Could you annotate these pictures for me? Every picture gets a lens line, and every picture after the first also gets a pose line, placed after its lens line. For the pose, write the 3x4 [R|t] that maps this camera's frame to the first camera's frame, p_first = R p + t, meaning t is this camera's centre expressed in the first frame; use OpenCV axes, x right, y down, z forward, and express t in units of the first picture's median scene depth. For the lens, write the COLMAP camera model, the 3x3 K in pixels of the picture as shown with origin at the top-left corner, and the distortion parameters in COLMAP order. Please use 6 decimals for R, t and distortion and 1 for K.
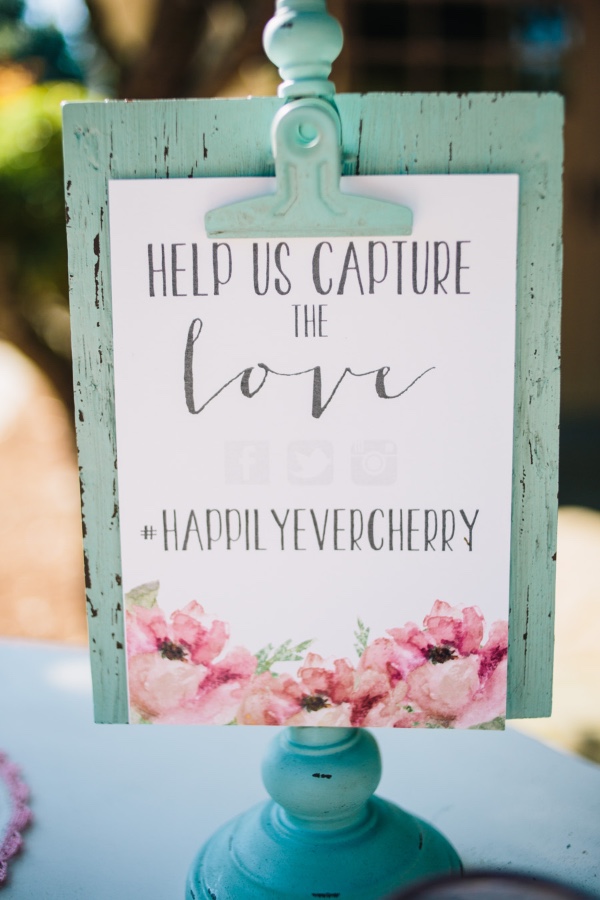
lens RADIAL K [[944.4, 0, 301.0], [0, 944.4, 447.0], [0, 0, 1]] dist [-0.081079, 0.000000]
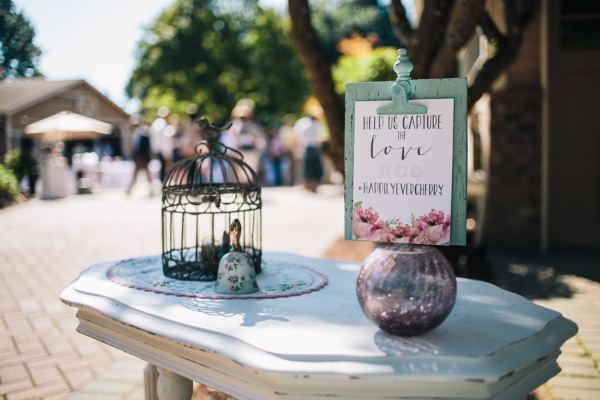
lens RADIAL K [[629.6, 0, 300.3], [0, 629.6, 199.9], [0, 0, 1]] dist [-0.081079, 0.000000]
pose [[0.927133, 0.040357, -0.372553, 0.596186], [-0.080074, 0.992557, -0.091753, 0.404853], [0.366078, 0.114899, 0.923464, -1.540877]]
